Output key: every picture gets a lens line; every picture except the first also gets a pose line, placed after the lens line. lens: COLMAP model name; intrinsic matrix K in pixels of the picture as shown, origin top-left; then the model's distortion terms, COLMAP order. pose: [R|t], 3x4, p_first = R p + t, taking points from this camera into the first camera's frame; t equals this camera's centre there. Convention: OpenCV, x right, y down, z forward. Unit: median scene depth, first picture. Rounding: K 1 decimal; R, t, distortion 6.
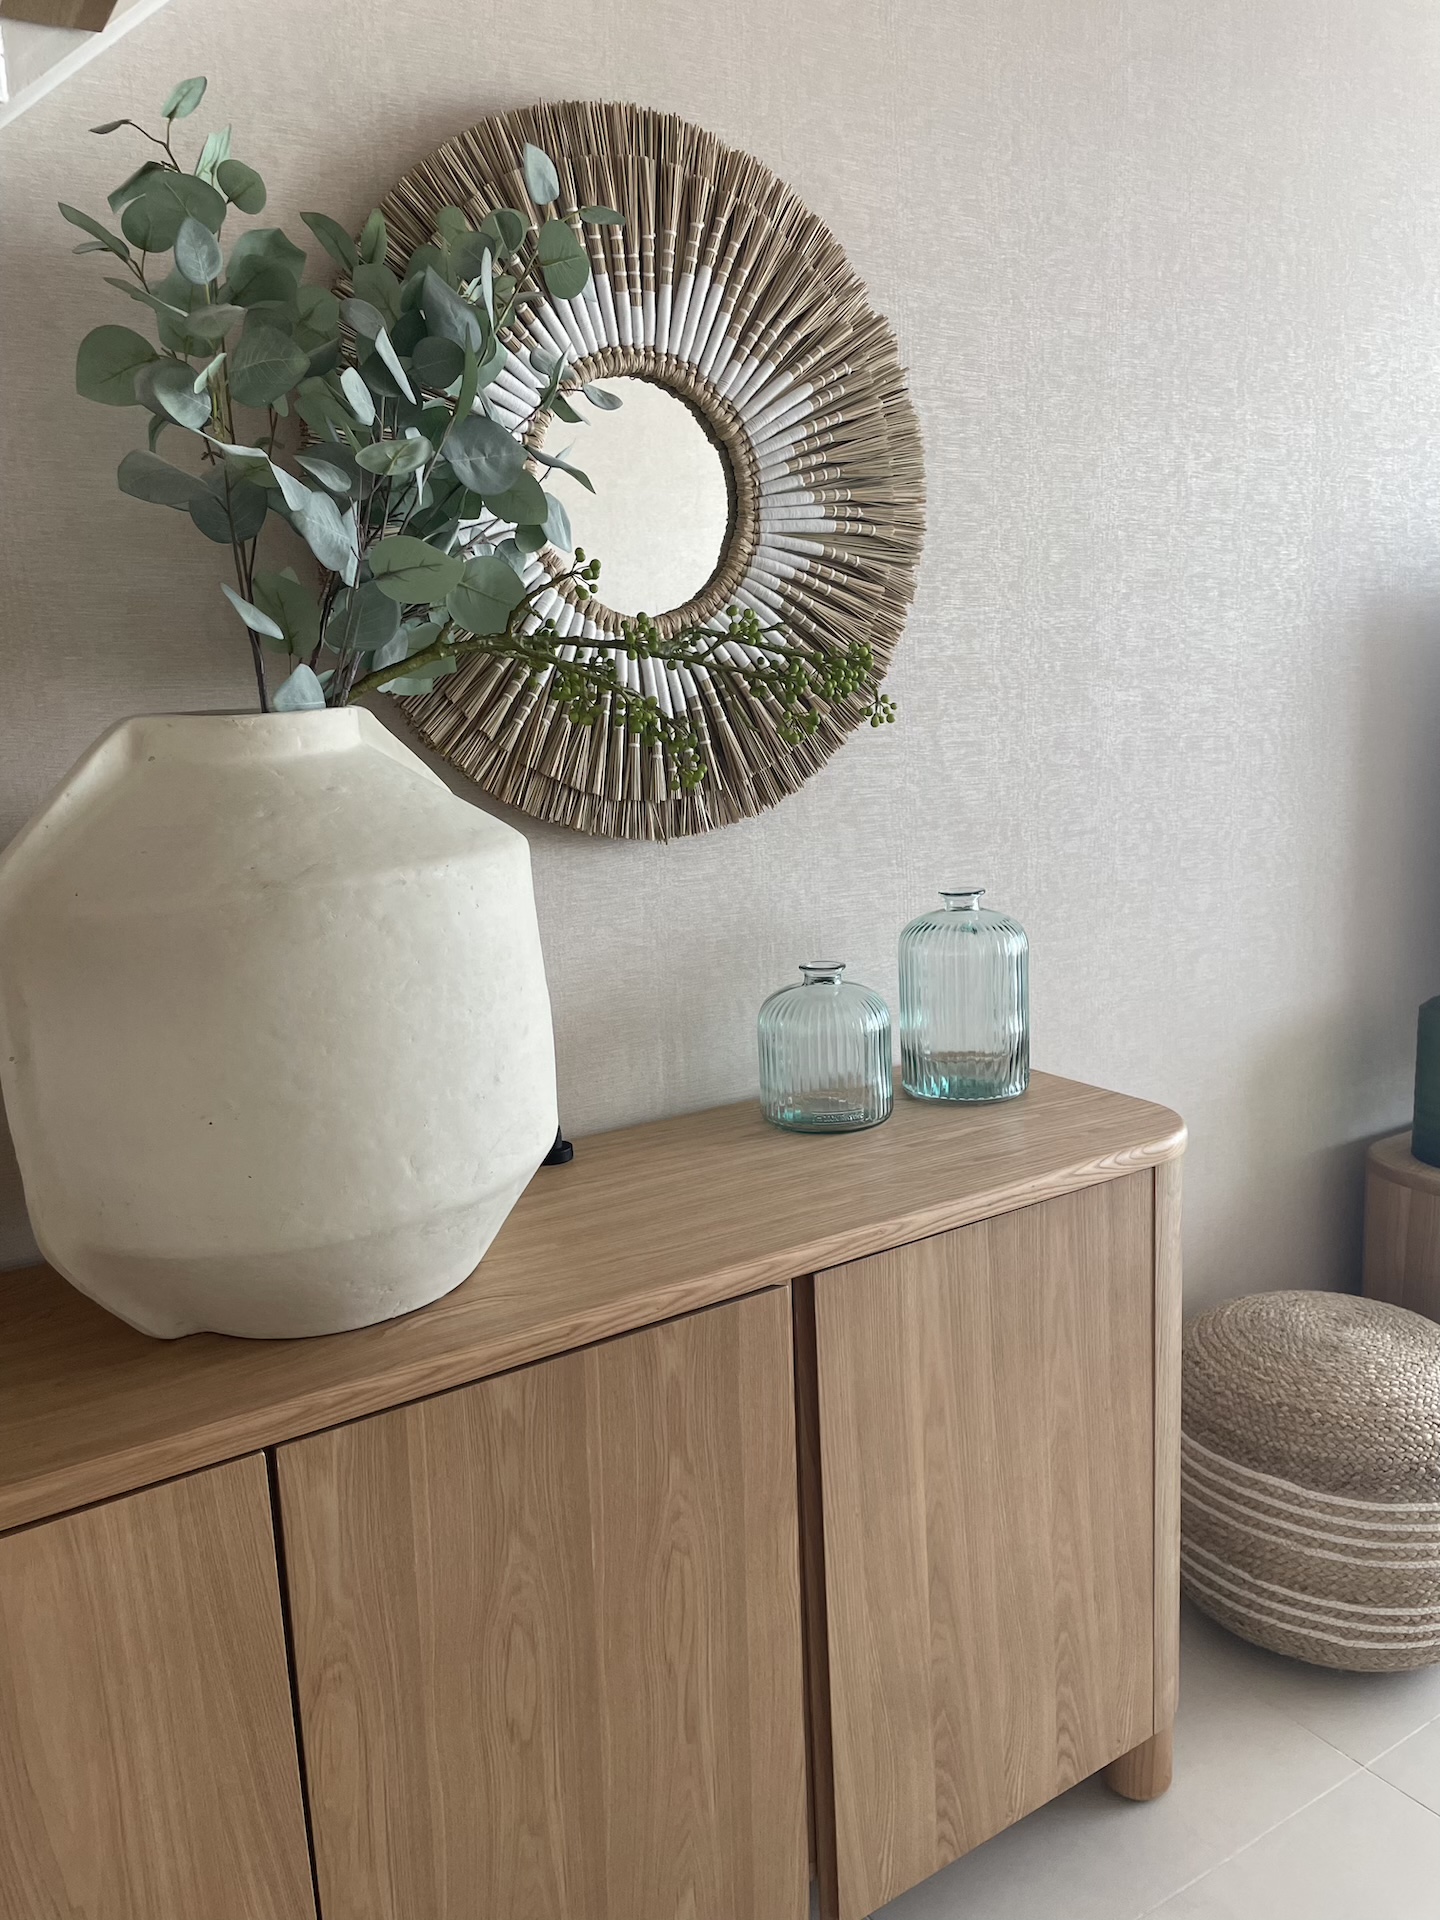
lens RADIAL K [[1469.1, 0, 720.0], [0, 1469.1, 960.0], [0, 0, 1]] dist [0.087610, -0.119331]
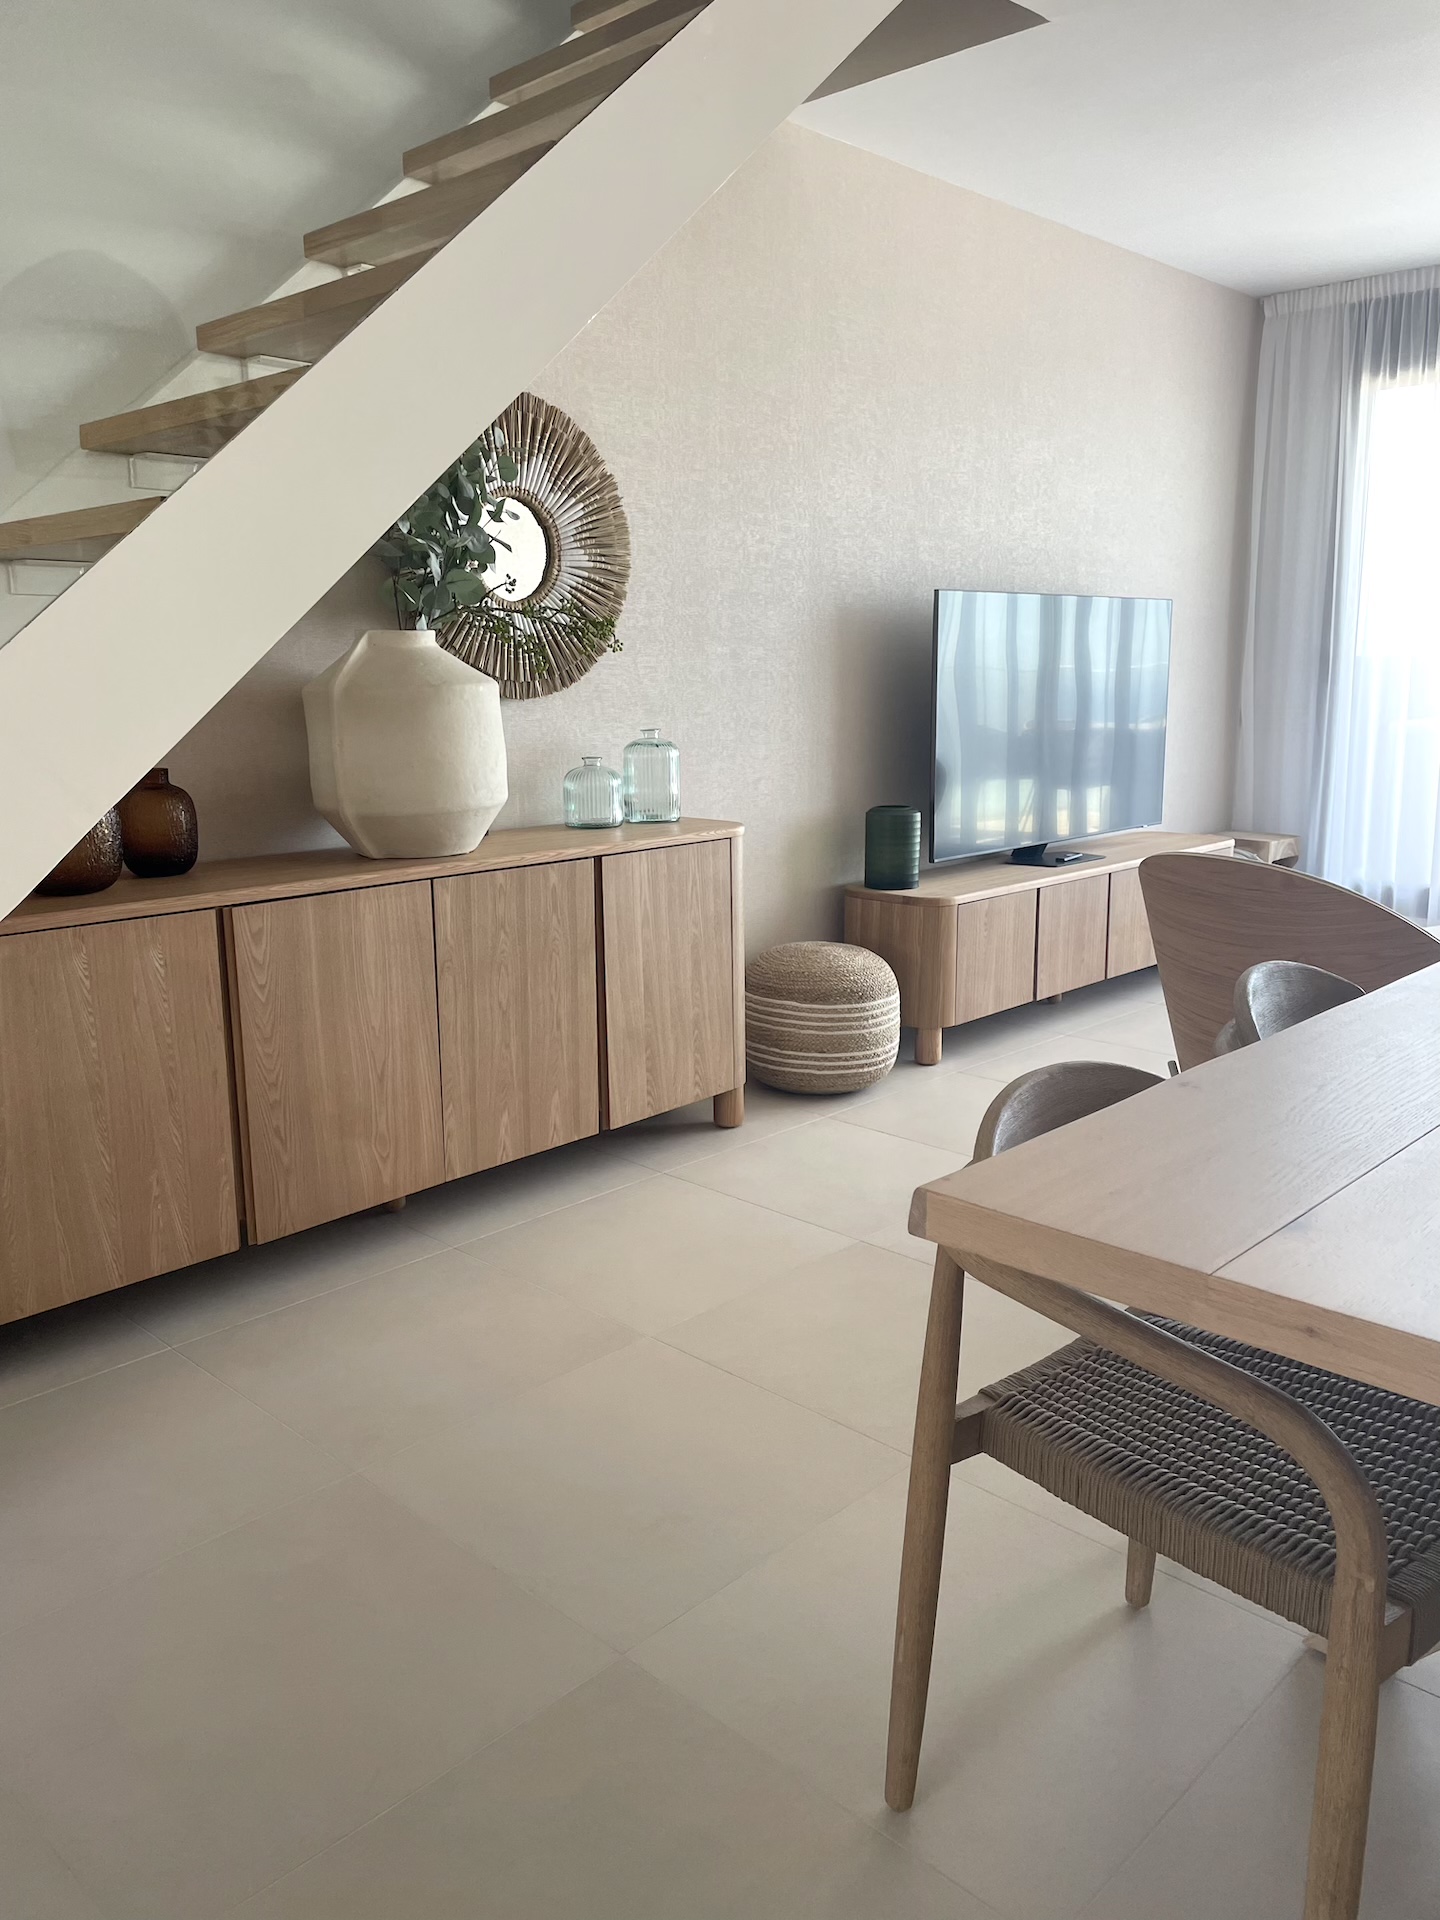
lens RADIAL K [[1469.1, 0, 720.0], [0, 1469.1, 960.0], [0, 0, 1]] dist [0.087610, -0.119331]
pose [[0.971975, -0.015073, 0.234600, -0.279659], [0.013649, 0.999877, 0.007691, 0.304522], [-0.234687, -0.004274, 0.972062, -1.279487]]
